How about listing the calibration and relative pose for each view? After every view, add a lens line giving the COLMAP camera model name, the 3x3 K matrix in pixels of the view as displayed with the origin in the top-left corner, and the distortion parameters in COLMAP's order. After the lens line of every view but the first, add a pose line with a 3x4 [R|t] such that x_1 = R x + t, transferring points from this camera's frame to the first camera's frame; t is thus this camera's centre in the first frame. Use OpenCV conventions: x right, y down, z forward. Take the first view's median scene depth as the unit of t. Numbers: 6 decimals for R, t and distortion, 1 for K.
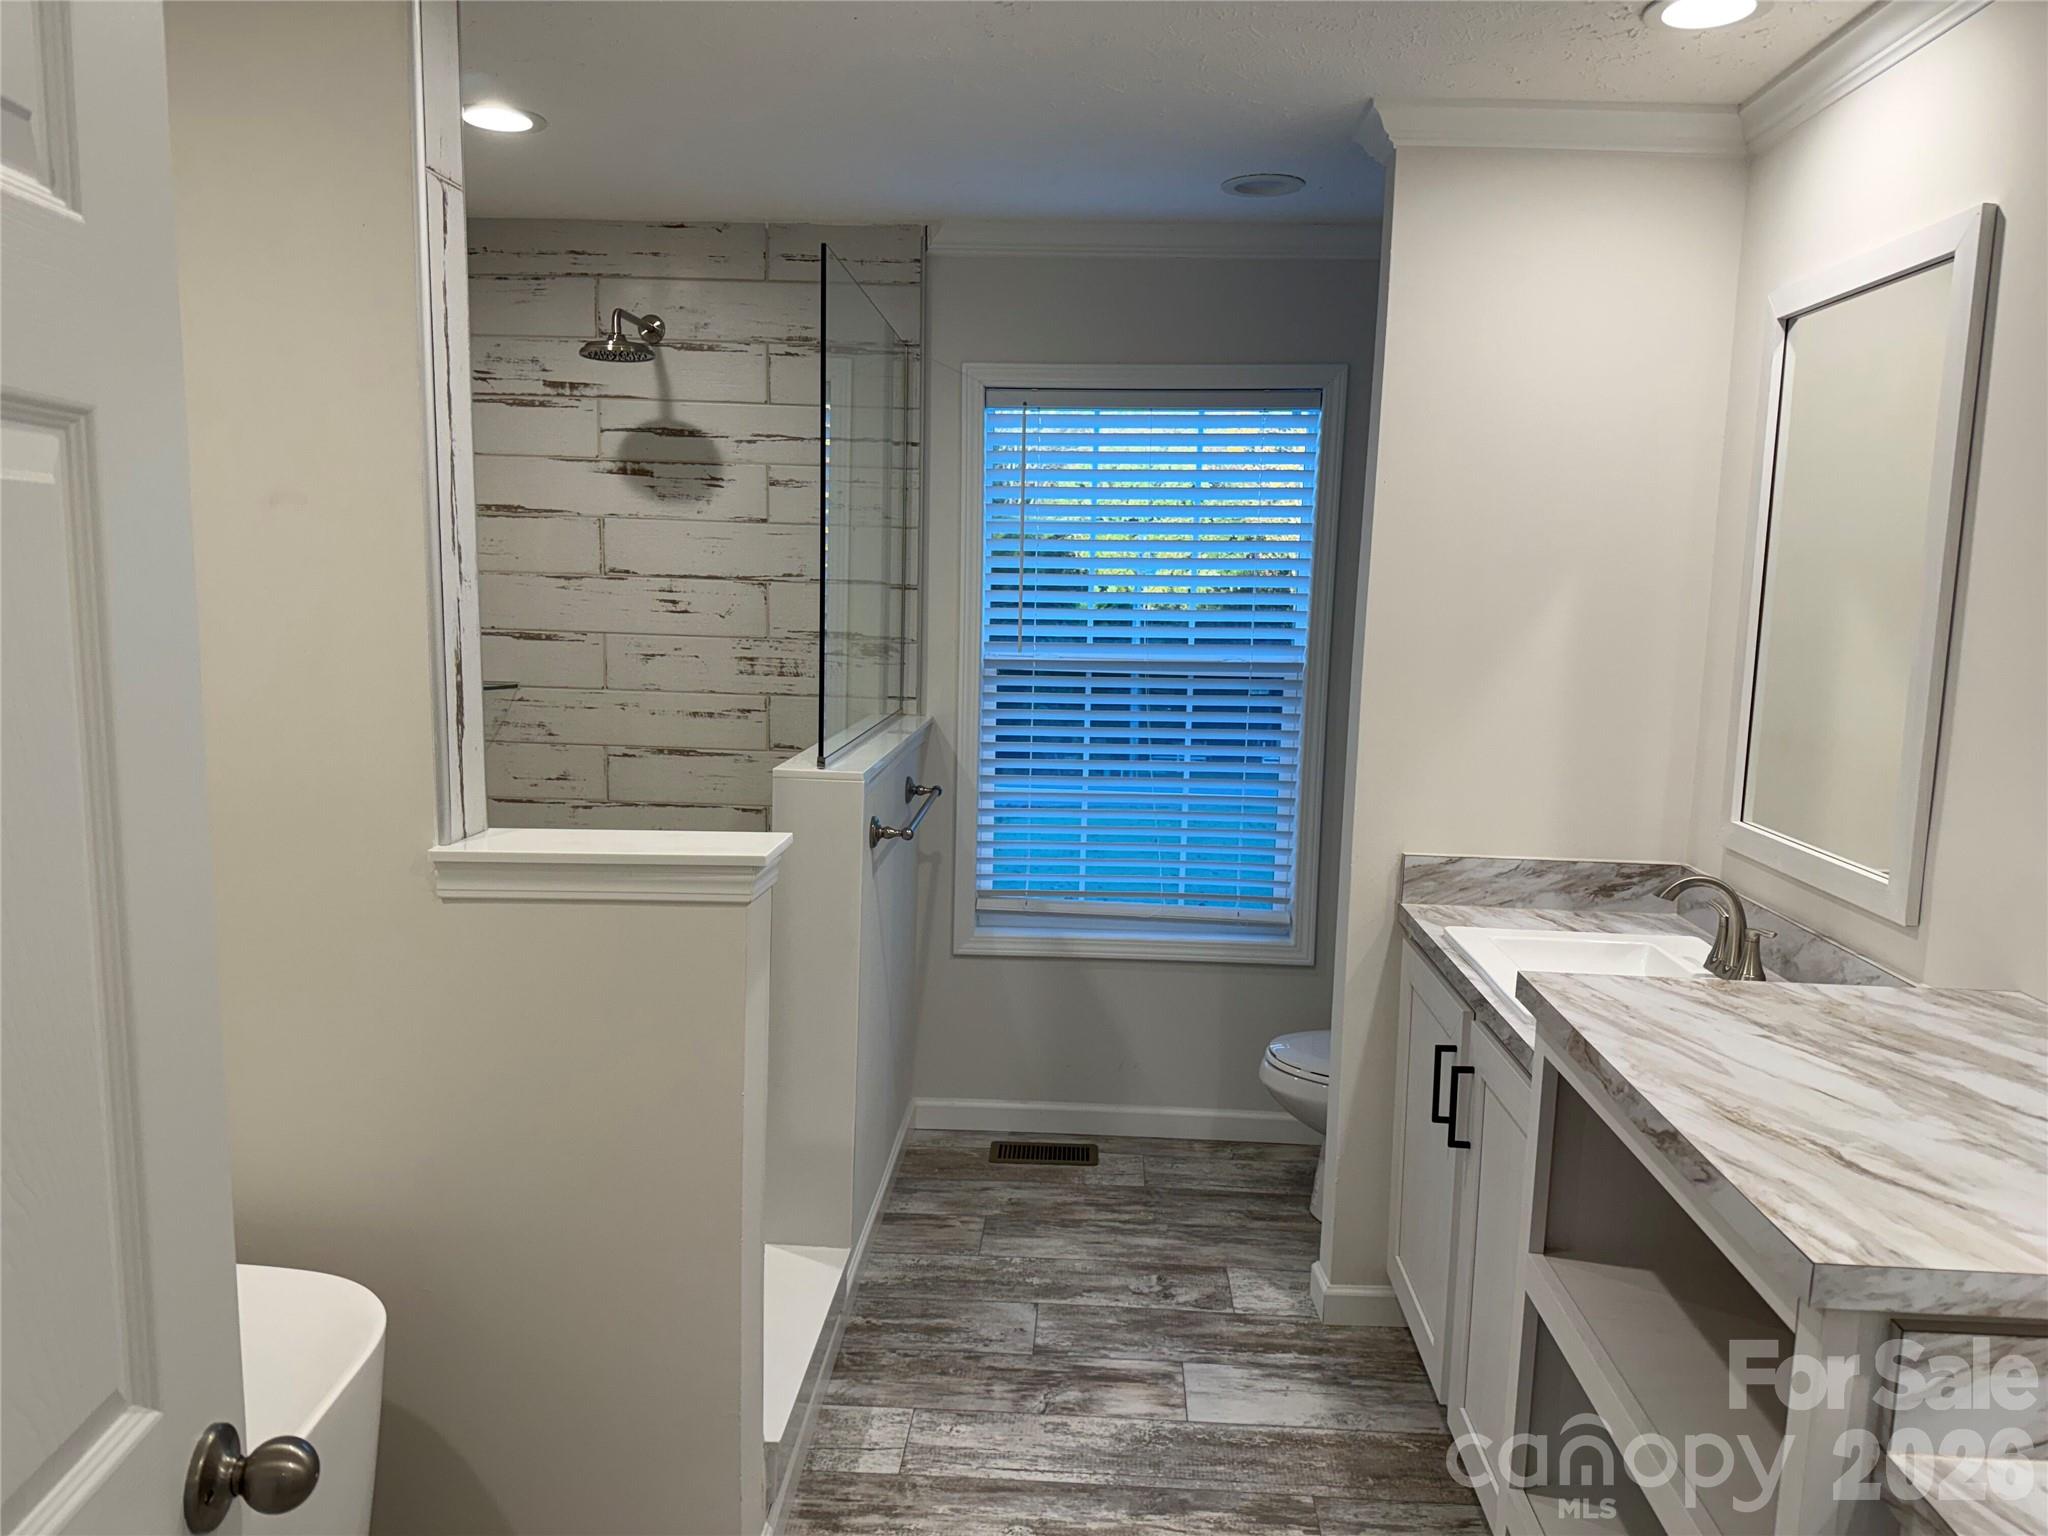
lens RADIAL K [[1412.8, 0, 1012.4], [0, 1412.8, 773.1], [0, 0, 1]] dist [-0.004480, -0.024232]
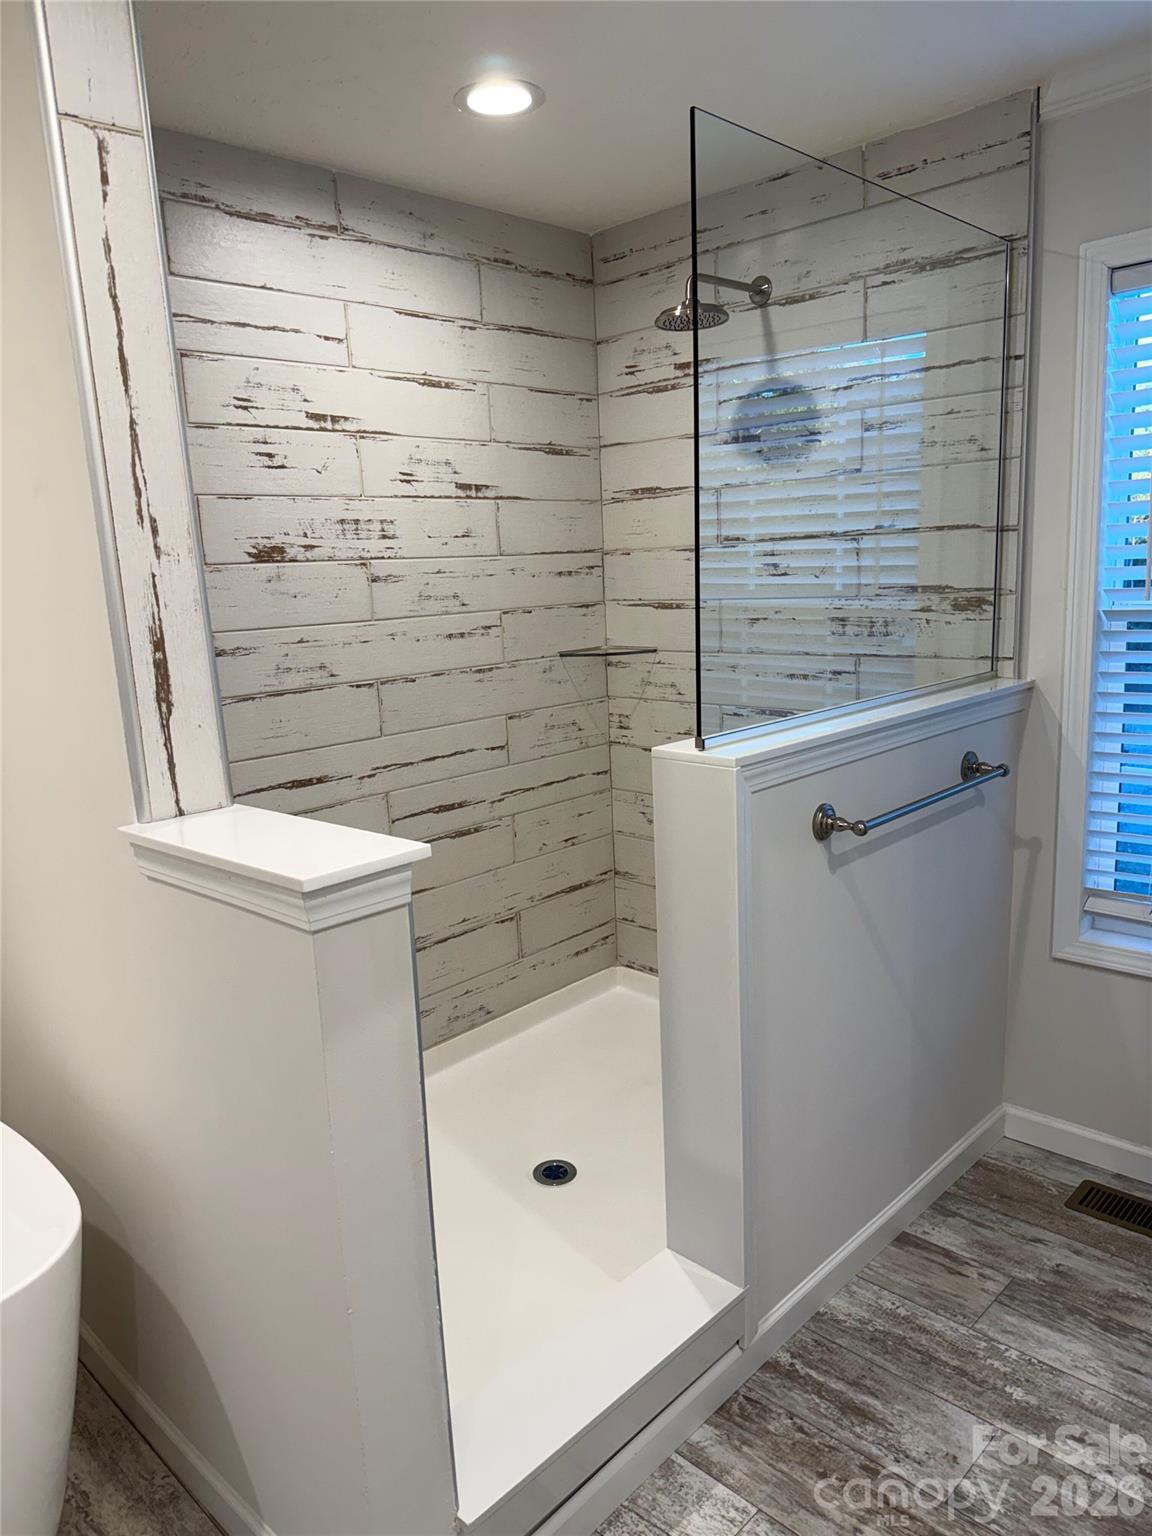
lens RADIAL K [[1059.6, 0, 569.7], [0, 1059.6, 778.5], [0, 0, 1]] dist [-0.004480, -0.024232]
pose [[0.739354, 0.068450, -0.669828, 0.171479], [-0.022814, 0.996795, 0.076680, -0.023741], [0.672930, -0.041412, 0.738546, 0.339467]]
